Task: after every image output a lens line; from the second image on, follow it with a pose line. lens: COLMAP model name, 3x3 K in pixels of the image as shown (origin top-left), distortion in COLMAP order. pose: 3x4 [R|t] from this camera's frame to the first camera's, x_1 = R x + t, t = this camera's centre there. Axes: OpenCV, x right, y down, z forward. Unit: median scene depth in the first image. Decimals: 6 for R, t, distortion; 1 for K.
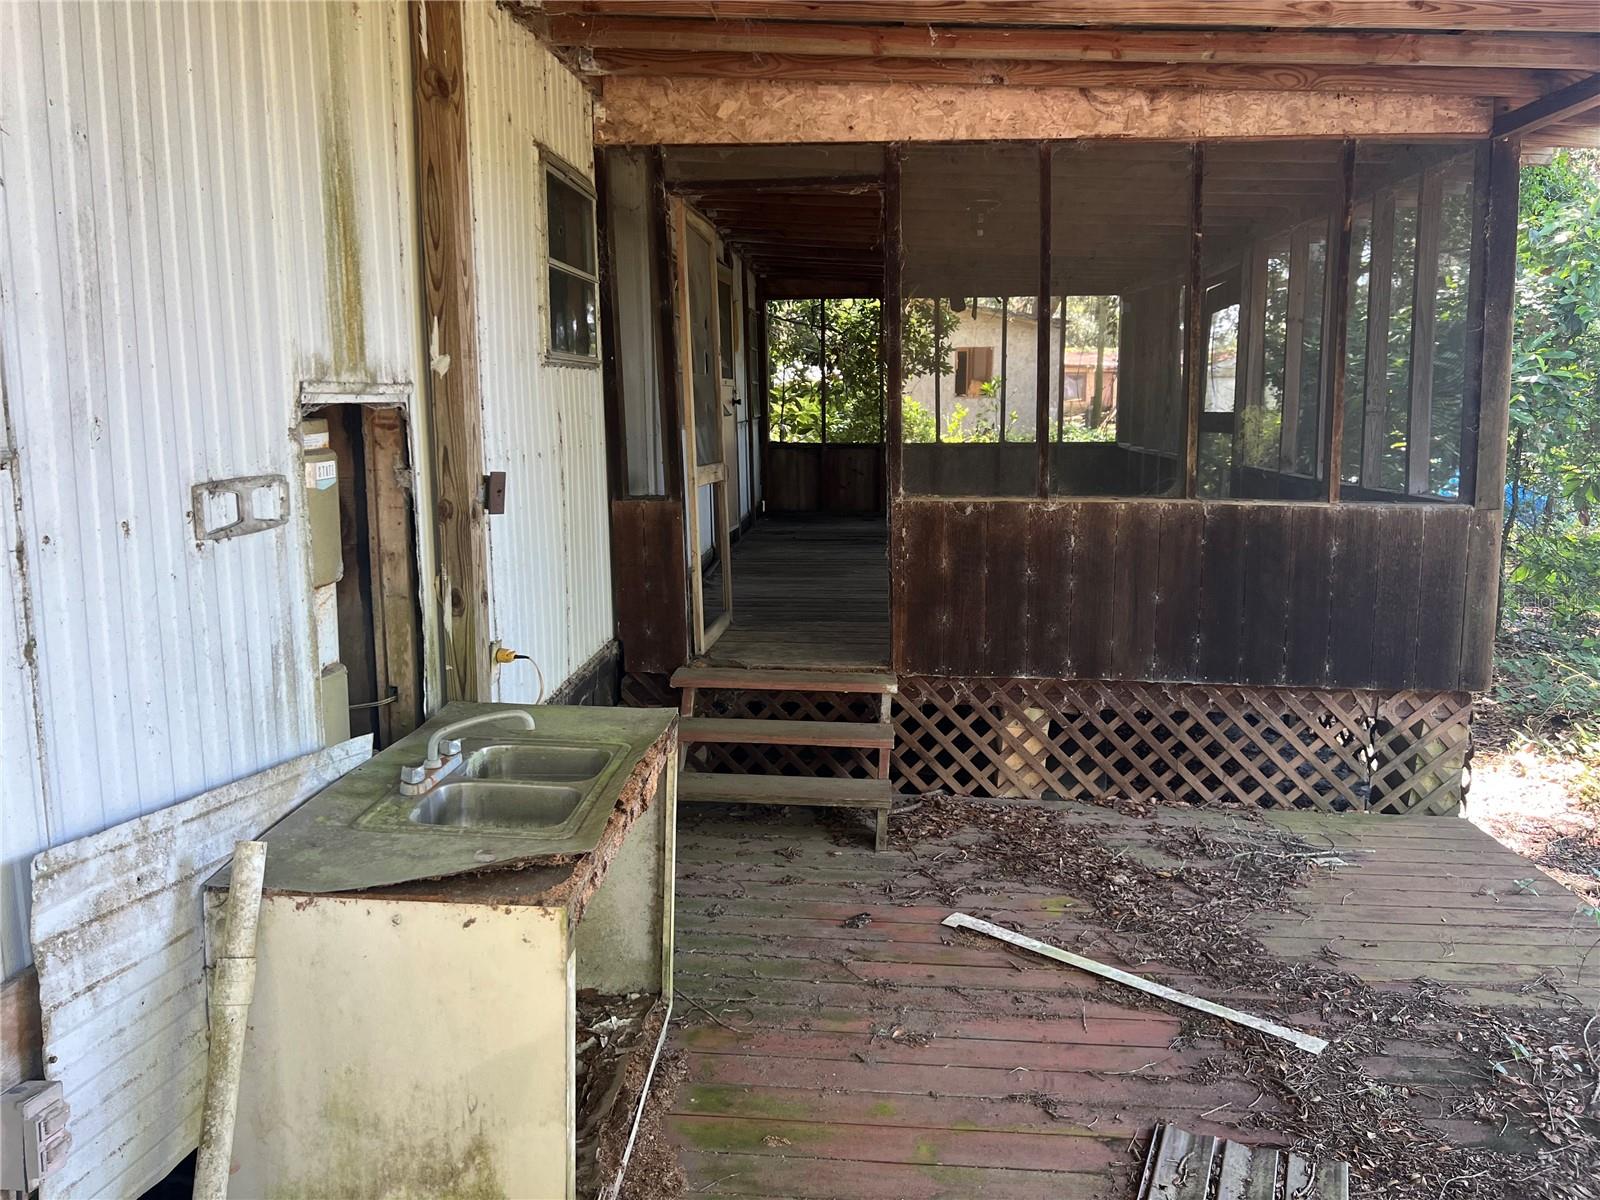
lens RADIAL K [[1213.5, 0, 804.5], [0, 1213.5, 590.2], [0, 0, 1]] dist [0.002972, -0.001088]
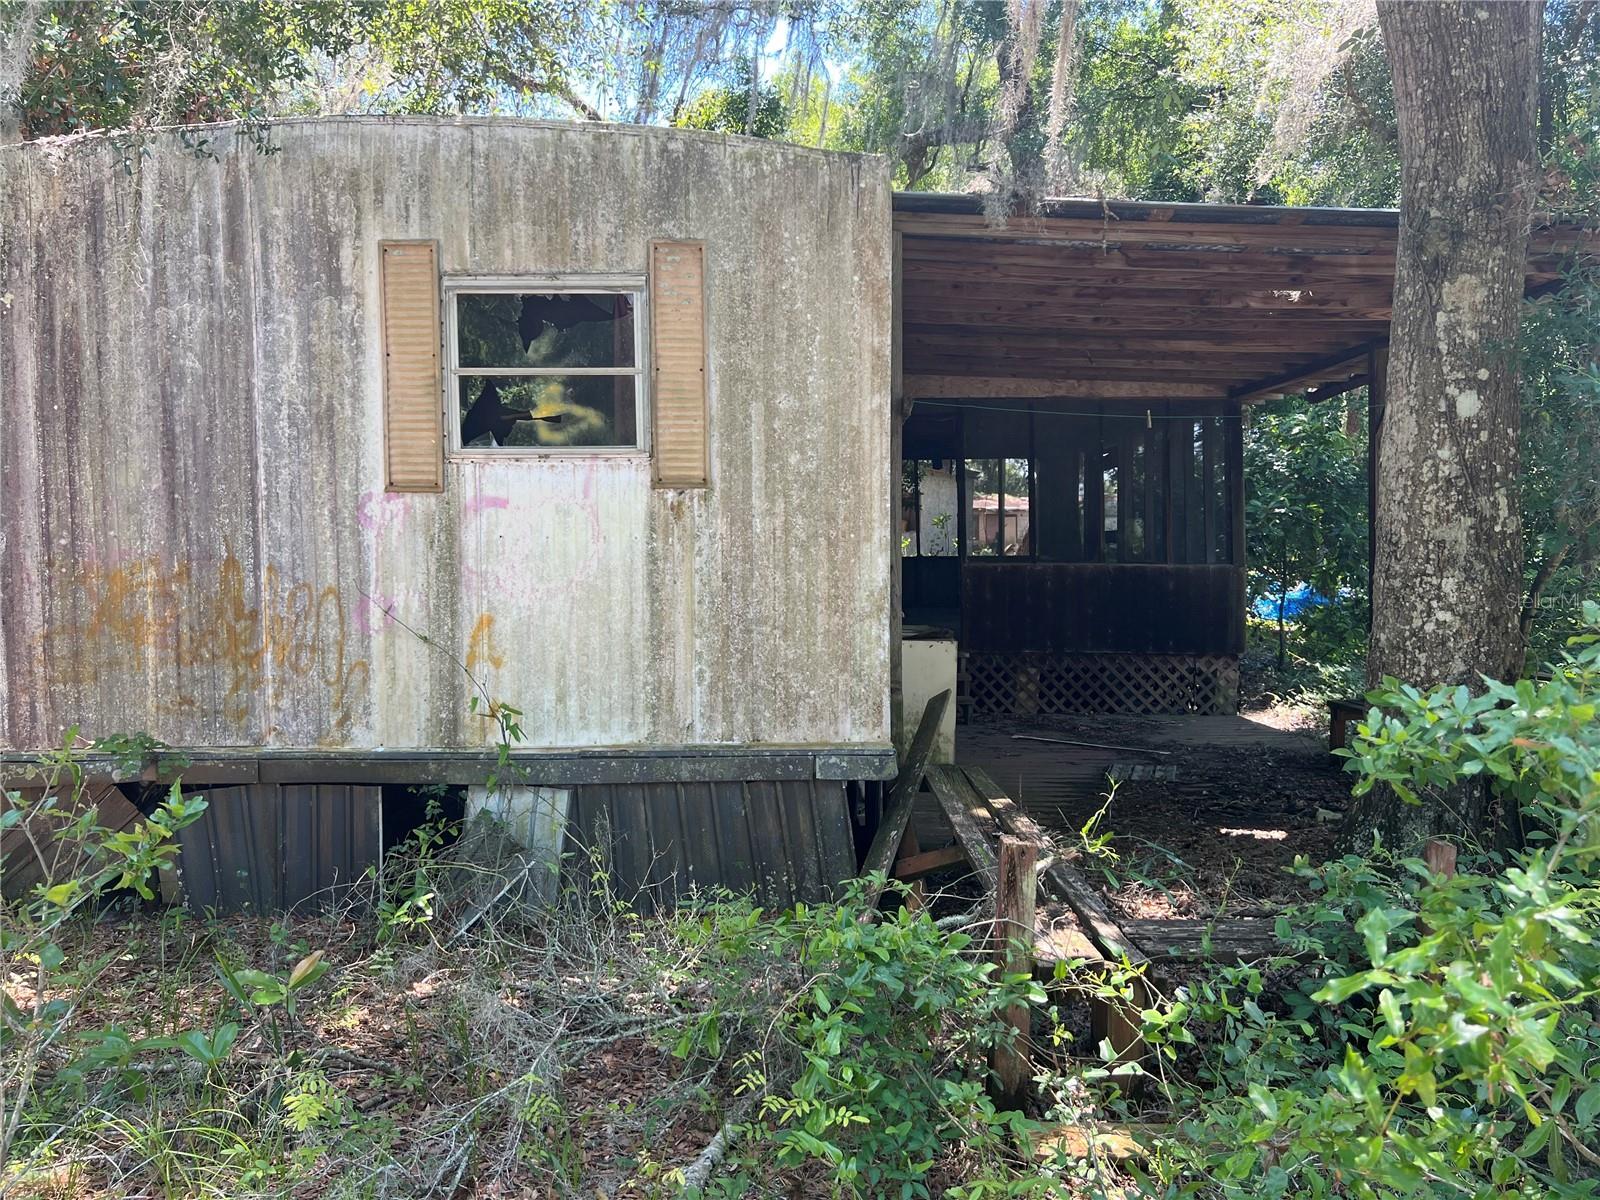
lens RADIAL K [[1213.5, 0, 798.8], [0, 1213.5, 606.1], [0, 0, 1]] dist [0.002972, -0.001088]
pose [[0.995914, -0.010726, 0.089665, -0.384726], [0.020256, 0.994153, -0.106062, 0.205028], [-0.088003, 0.107445, 0.990309, -0.995899]]
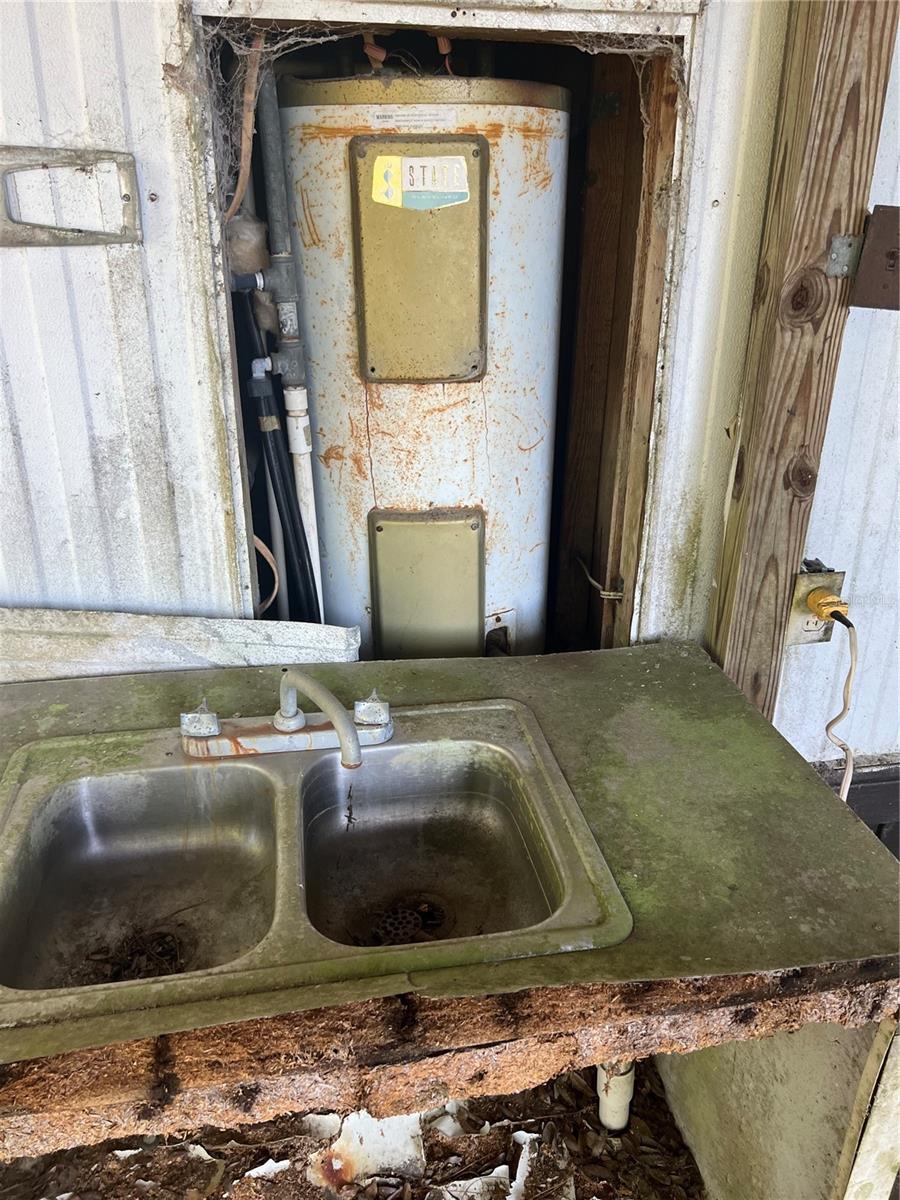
lens RADIAL K [[910.1, 0, 451.4], [0, 910.1, 605.2], [0, 0, 1]] dist [0.002972, -0.001088]
pose [[0.229342, 0.387780, -0.892765, 0.027866], [-0.164608, 0.919453, 0.357086, -0.028134], [0.959326, 0.065062, 0.274701, 0.381094]]
